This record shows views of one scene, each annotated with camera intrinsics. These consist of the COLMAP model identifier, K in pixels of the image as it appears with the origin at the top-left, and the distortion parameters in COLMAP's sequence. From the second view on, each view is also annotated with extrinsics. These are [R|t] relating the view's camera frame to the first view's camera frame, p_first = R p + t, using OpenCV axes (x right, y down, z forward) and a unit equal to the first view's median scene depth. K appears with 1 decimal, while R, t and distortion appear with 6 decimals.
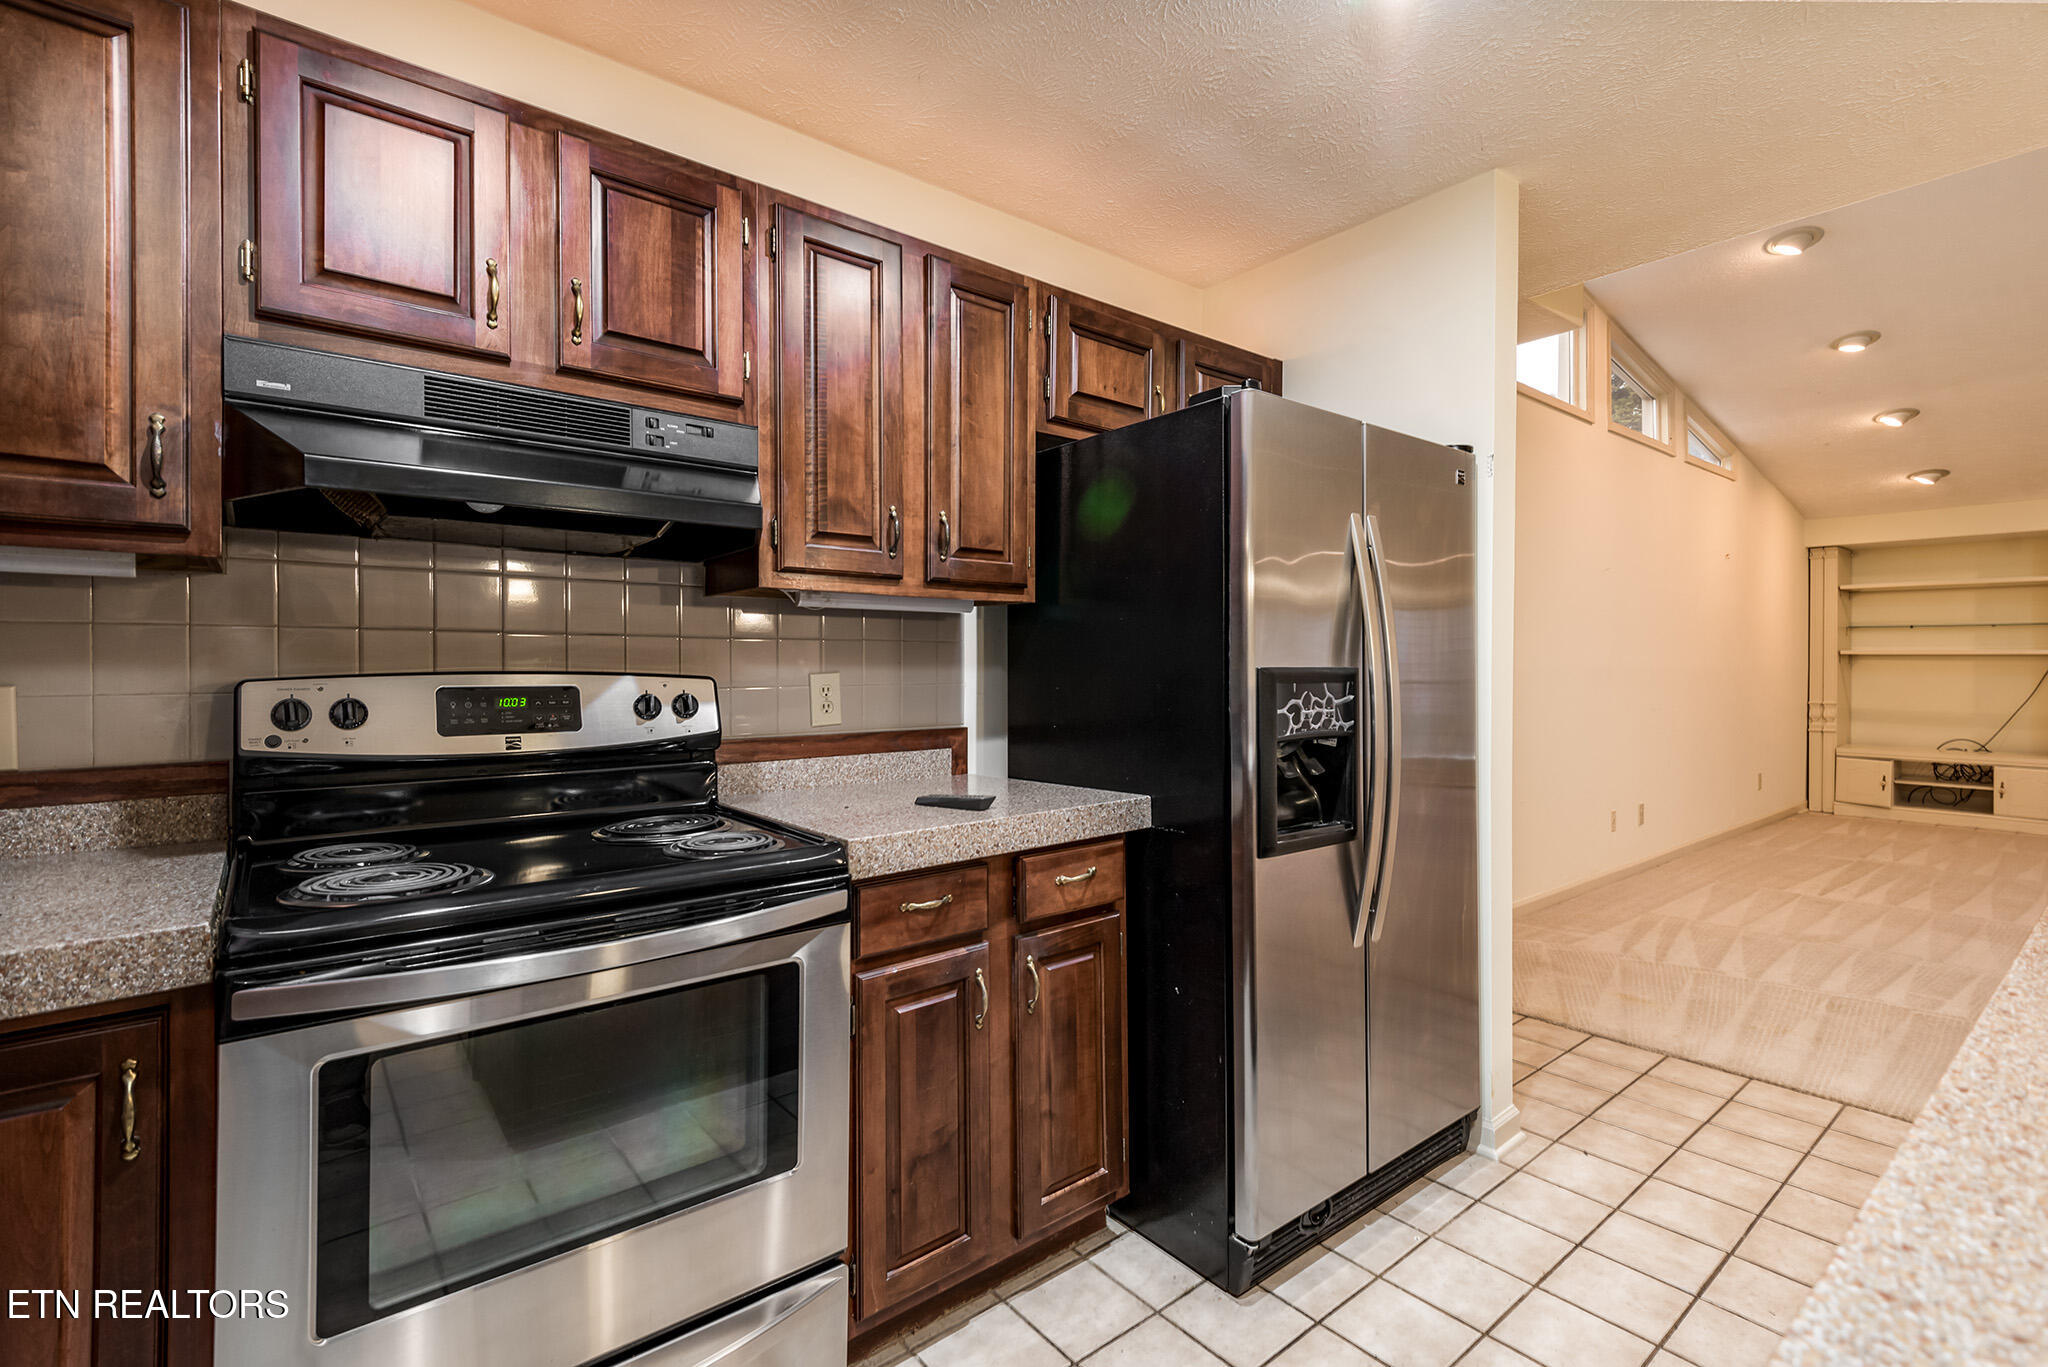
lens RADIAL K [[931.3, 0, 1018.6], [0, 931.3, 674.8], [0, 0, 1]] dist [0.011522, -0.001642]
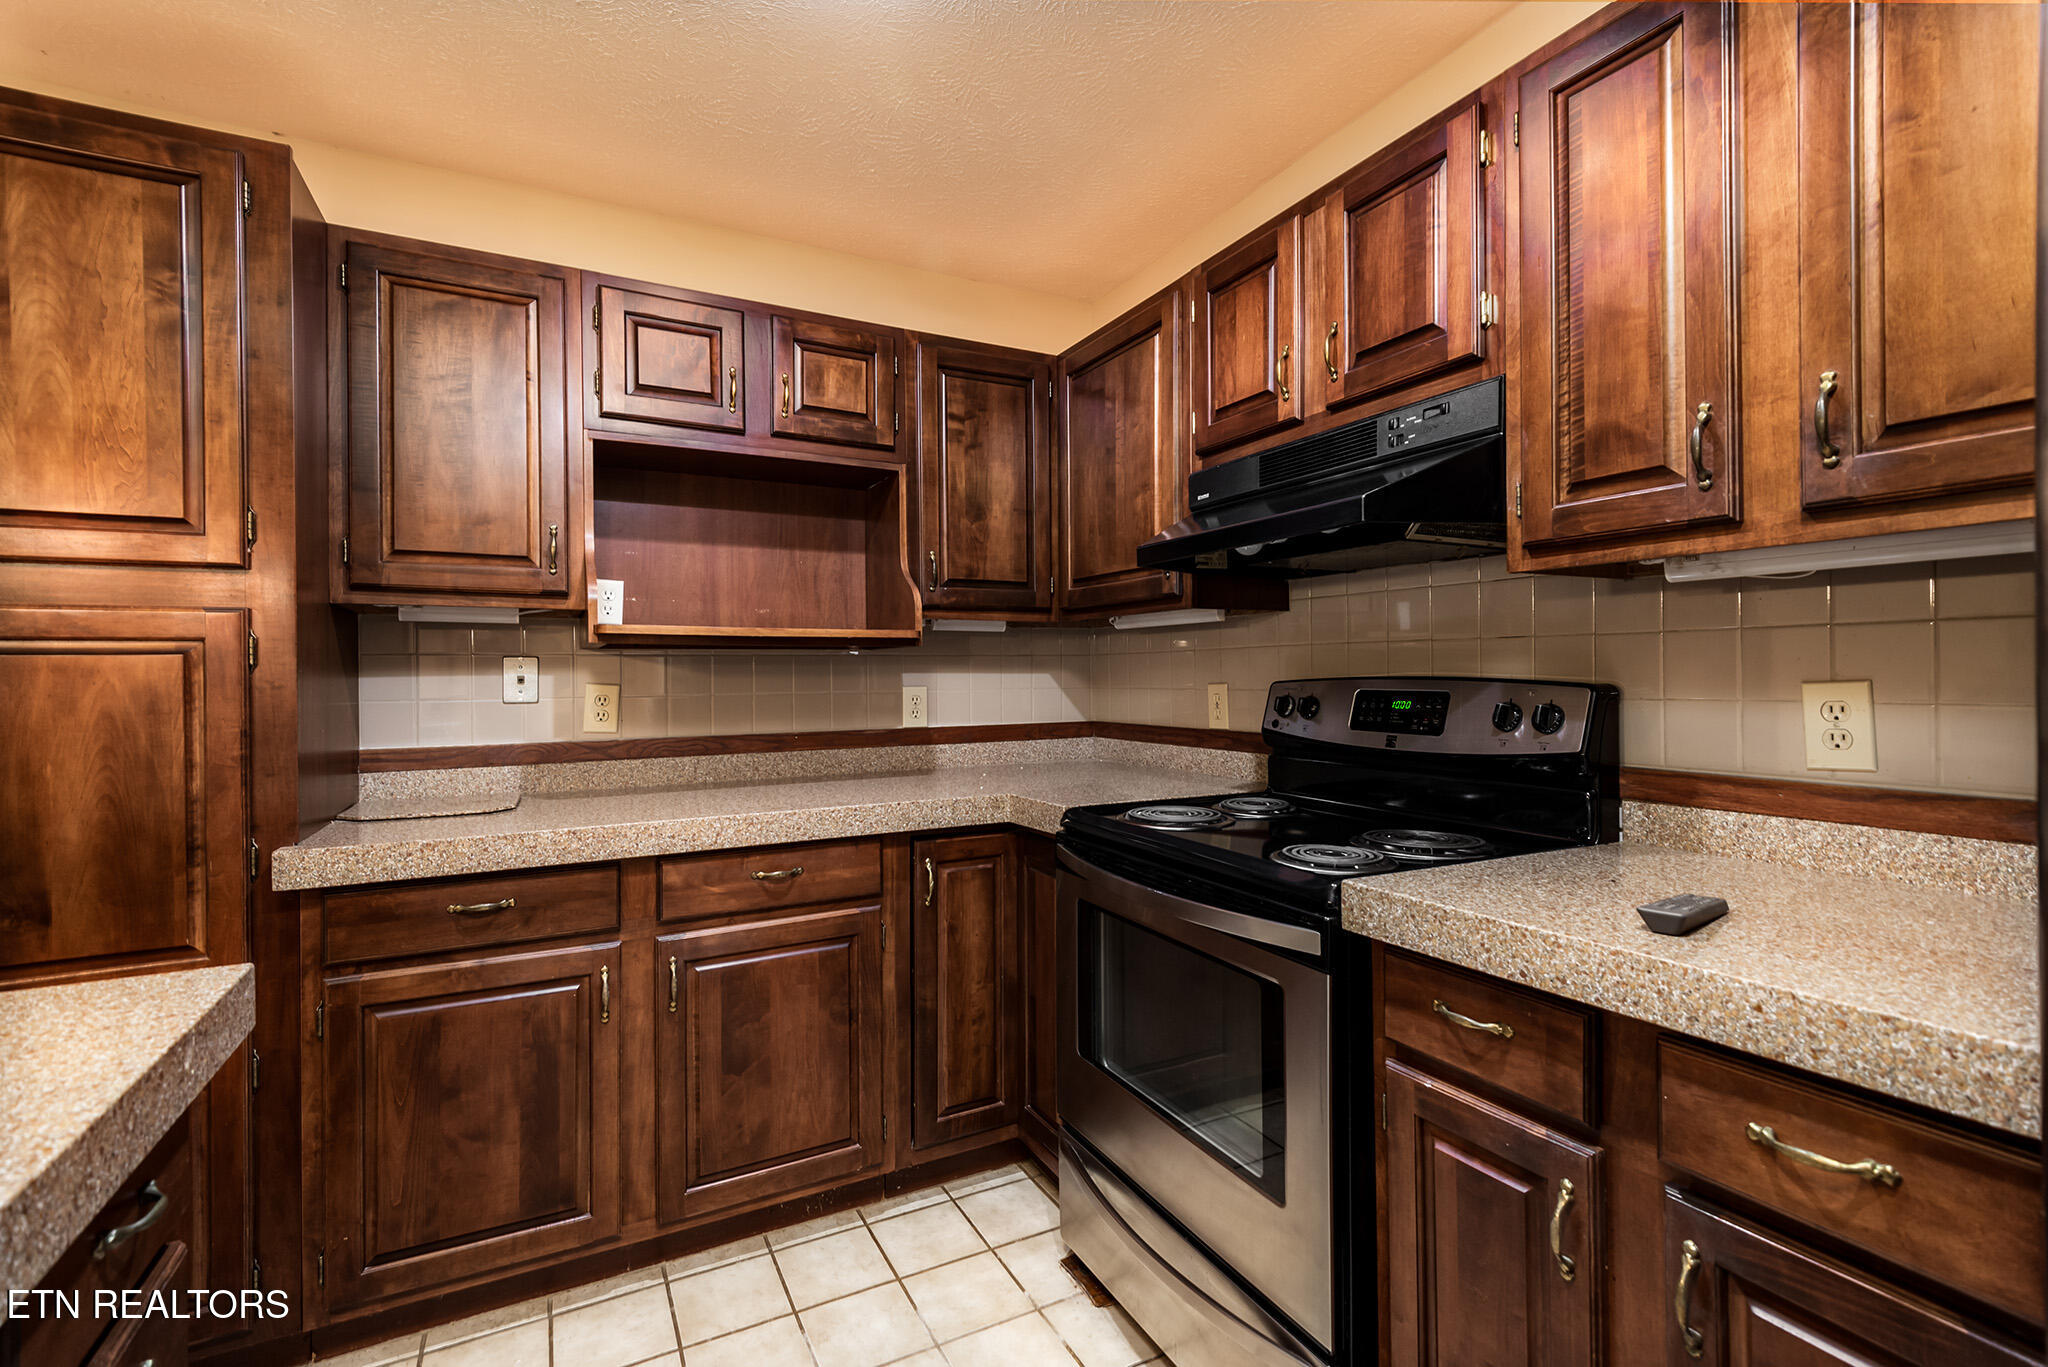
lens RADIAL K [[931.3, 0, 1026.1], [0, 931.3, 678.3], [0, 0, 1]] dist [0.011522, -0.001642]
pose [[-0.213673, 0.007787, -0.976874, 0.616041], [0.000749, 0.999969, 0.007807, -0.010796], [0.976905, 0.000936, -0.213672, 0.792350]]
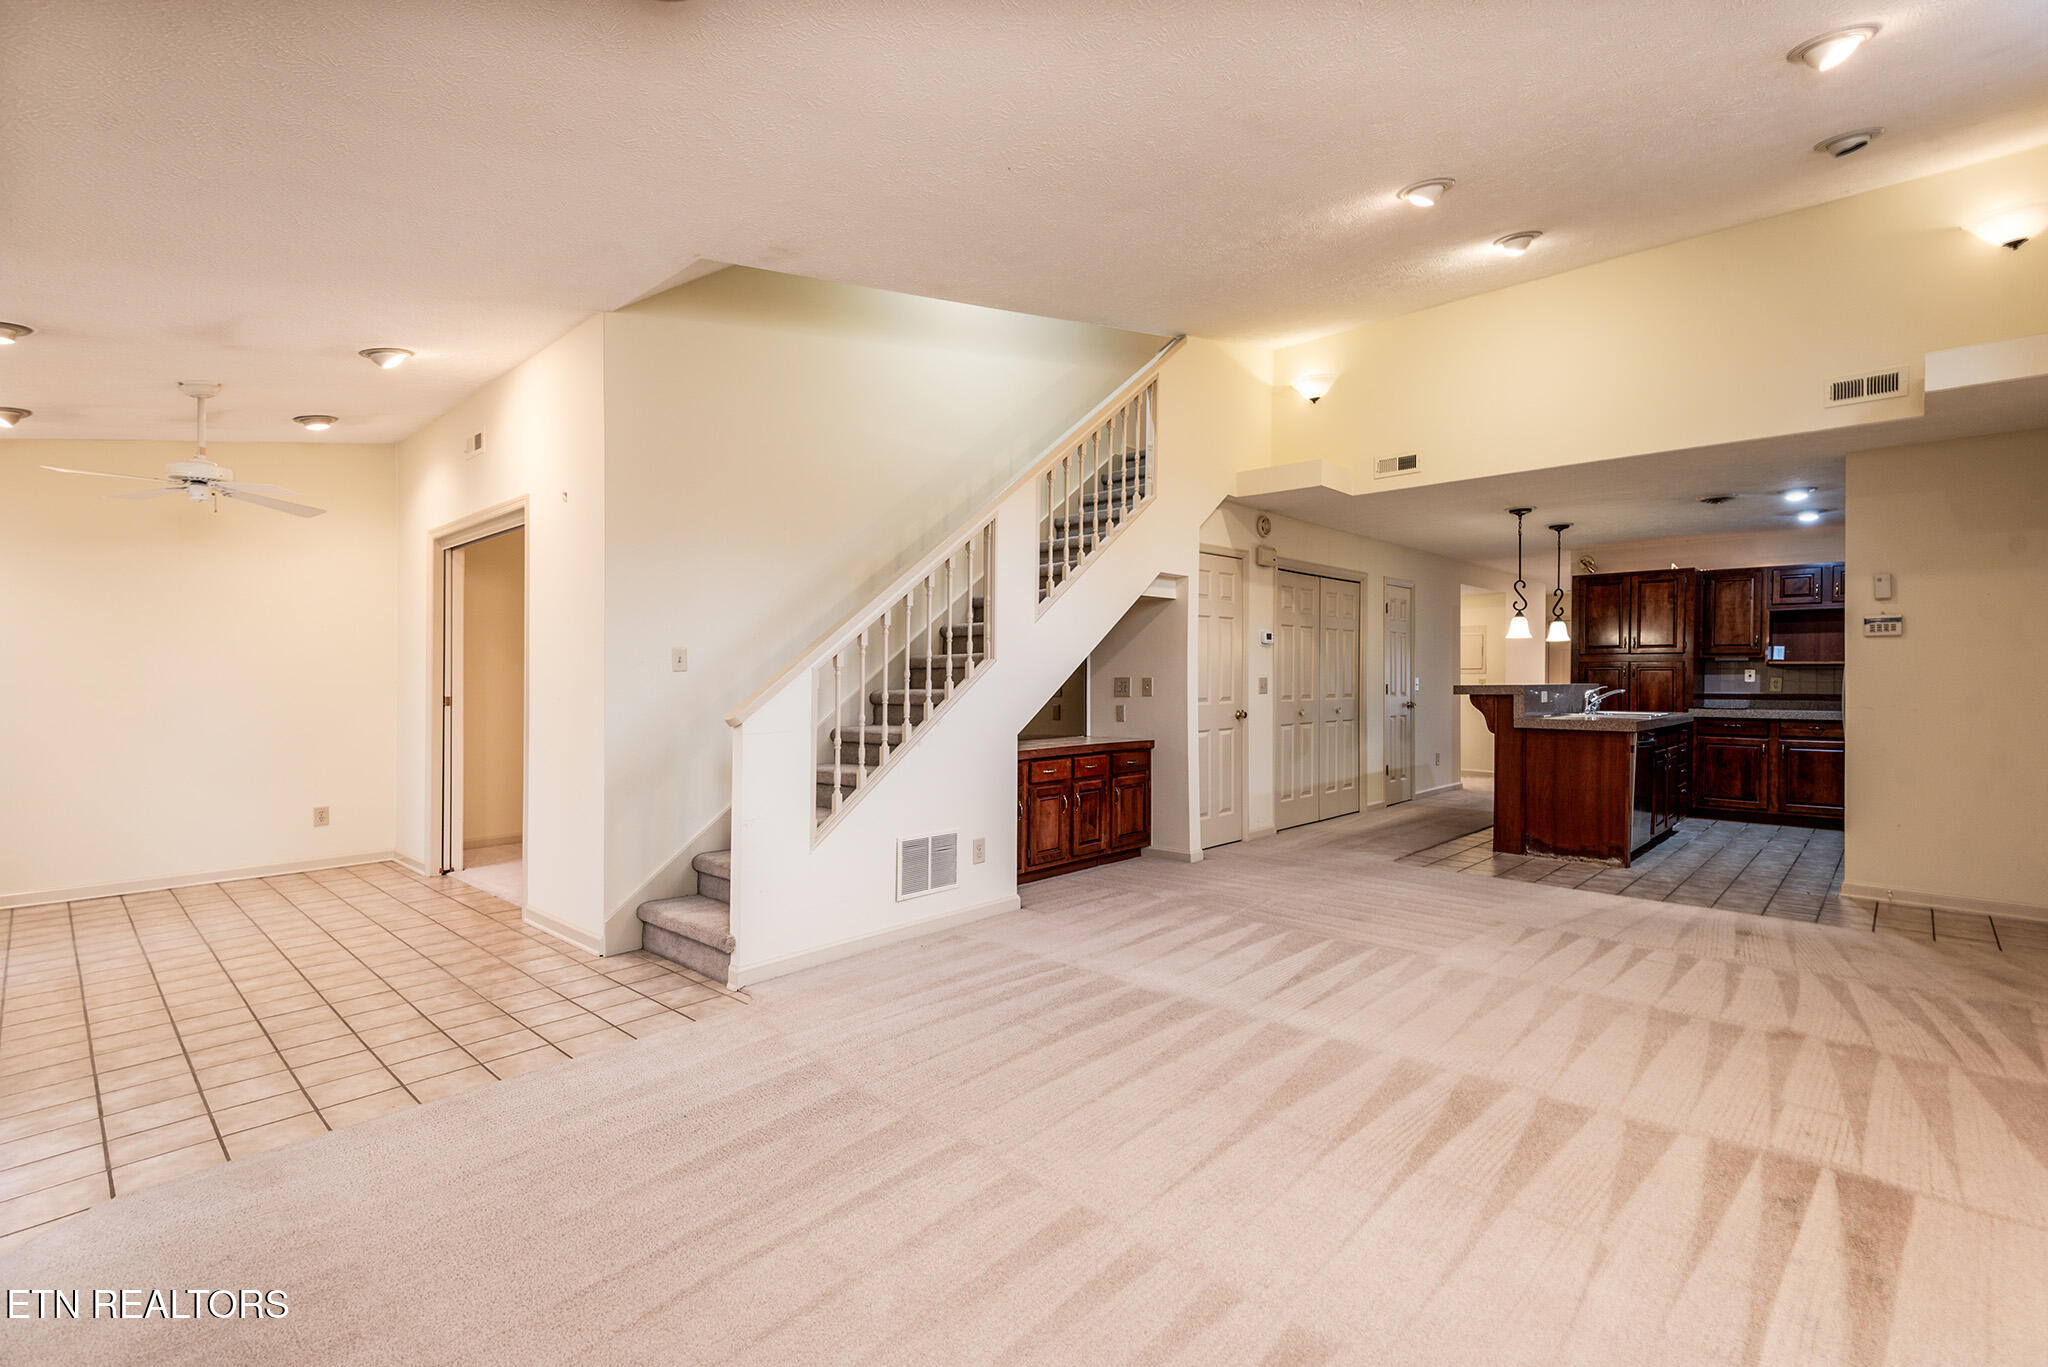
lens RADIAL K [[931.3, 0, 1016.7], [0, 931.3, 668.1], [0, 0, 1]] dist [0.011522, -0.001642]
pose [[-0.994628, 0.005623, -0.103358, 2.111568], [0.004616, 0.999940, 0.009979, -0.055159], [0.103408, 0.009448, -0.994594, 2.437937]]
